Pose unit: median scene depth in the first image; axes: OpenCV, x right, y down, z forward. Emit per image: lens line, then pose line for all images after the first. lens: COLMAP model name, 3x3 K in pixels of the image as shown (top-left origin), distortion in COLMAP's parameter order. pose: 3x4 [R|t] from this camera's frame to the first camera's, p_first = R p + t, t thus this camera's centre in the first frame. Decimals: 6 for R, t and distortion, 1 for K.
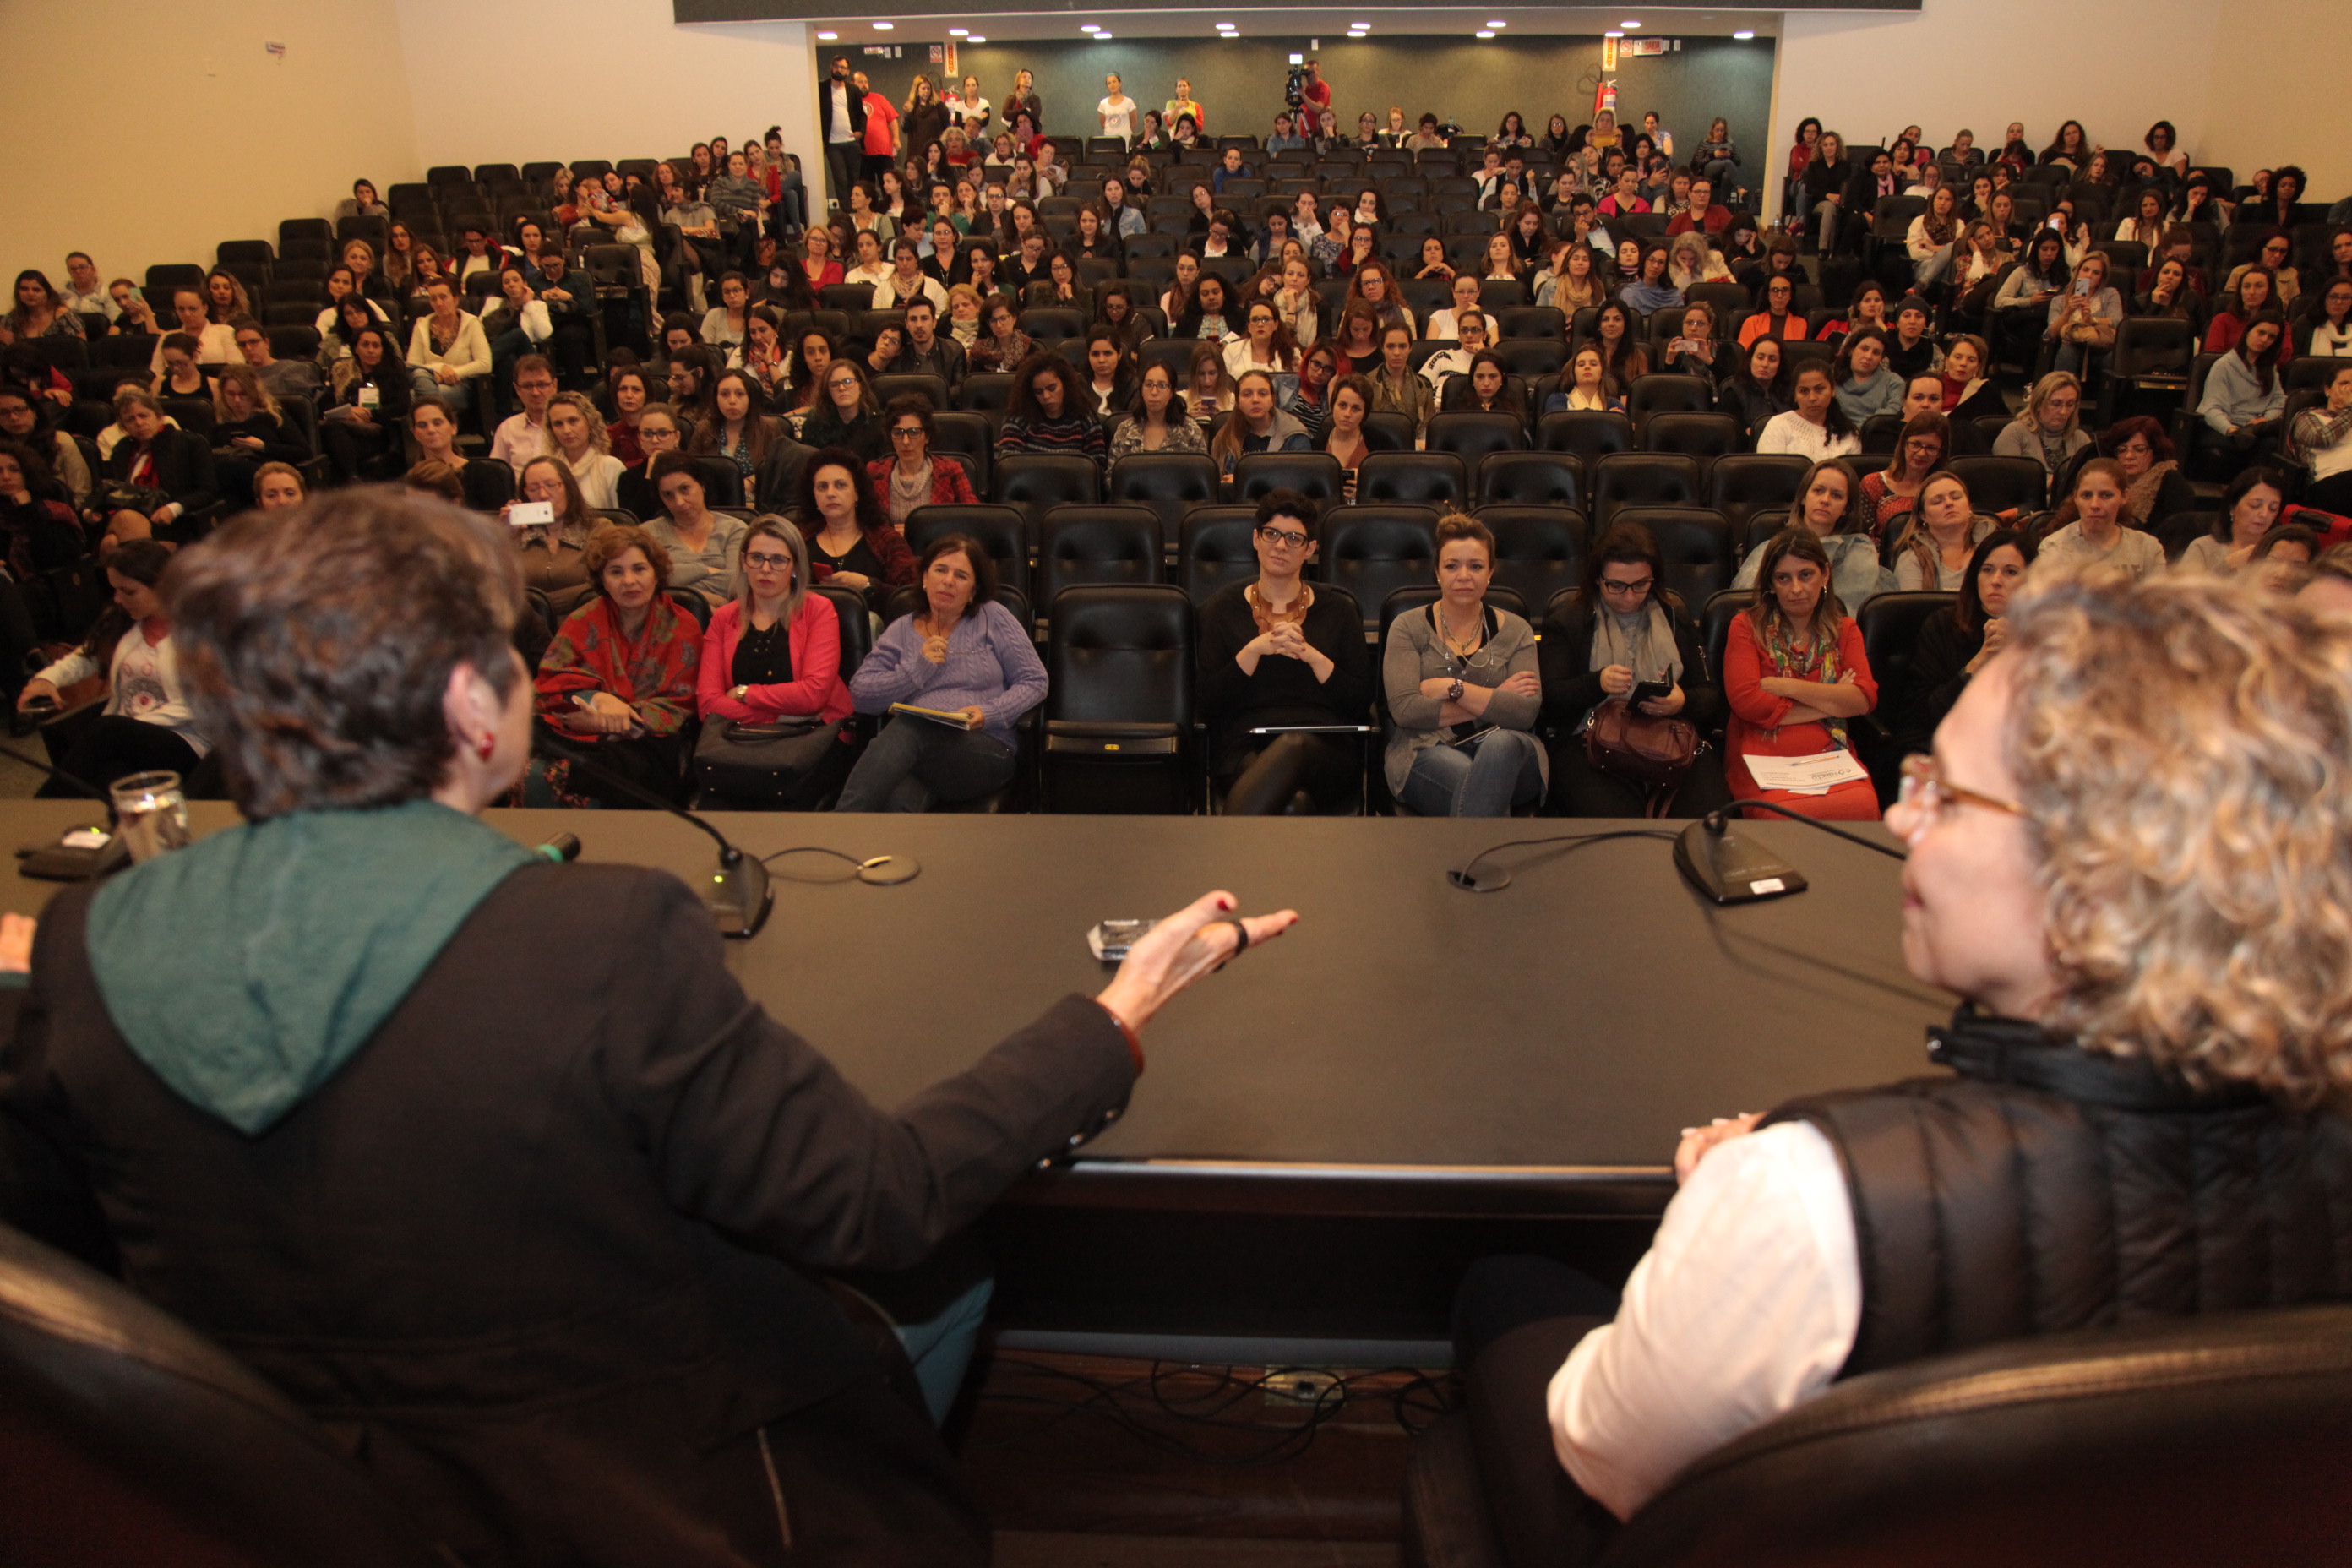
lens RADIAL K [[1645.1, 0, 1221.9], [0, 1645.1, 850.5], [0, 0, 1]] dist [-0.122966, 0.071763]
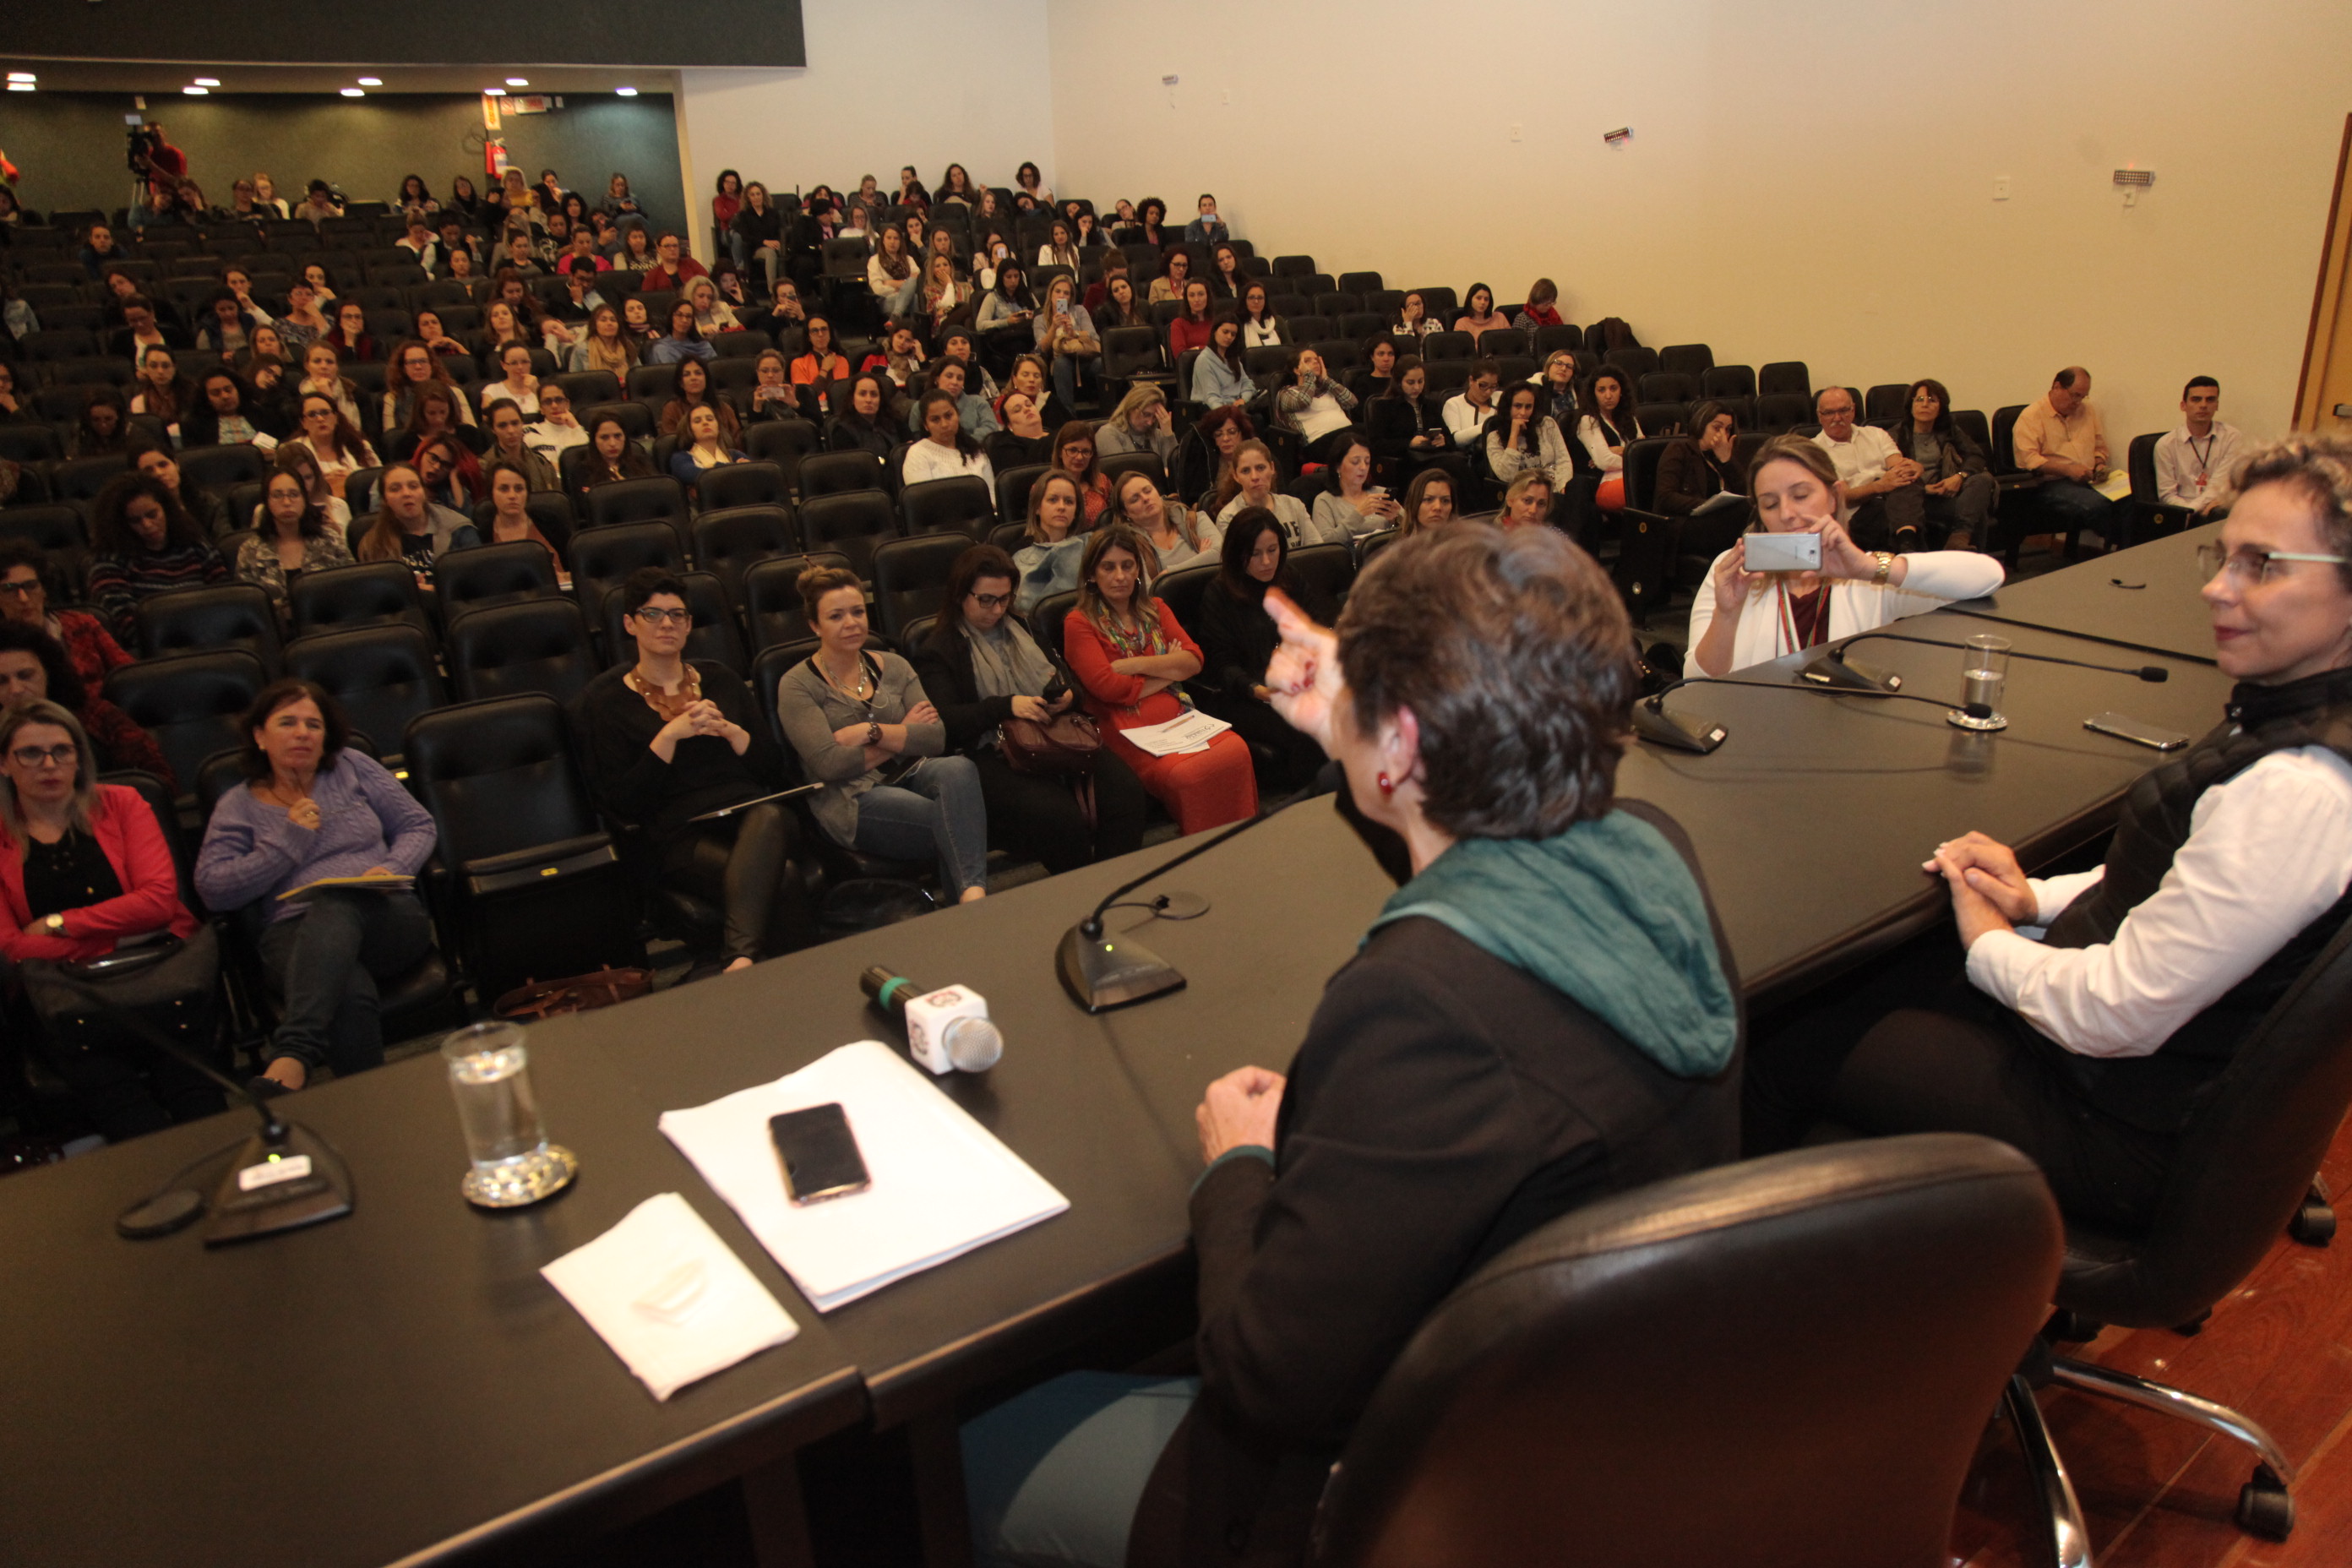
lens RADIAL K [[1645.1, 0, 1221.9], [0, 1645.1, 850.5], [0, 0, 1]] dist [-0.122966, 0.071763]
pose [[0.764466, -0.244577, 0.596468, -0.190555], [0.260622, 0.963509, 0.061051, -0.019139], [-0.589634, 0.108781, 0.800311, 0.034777]]
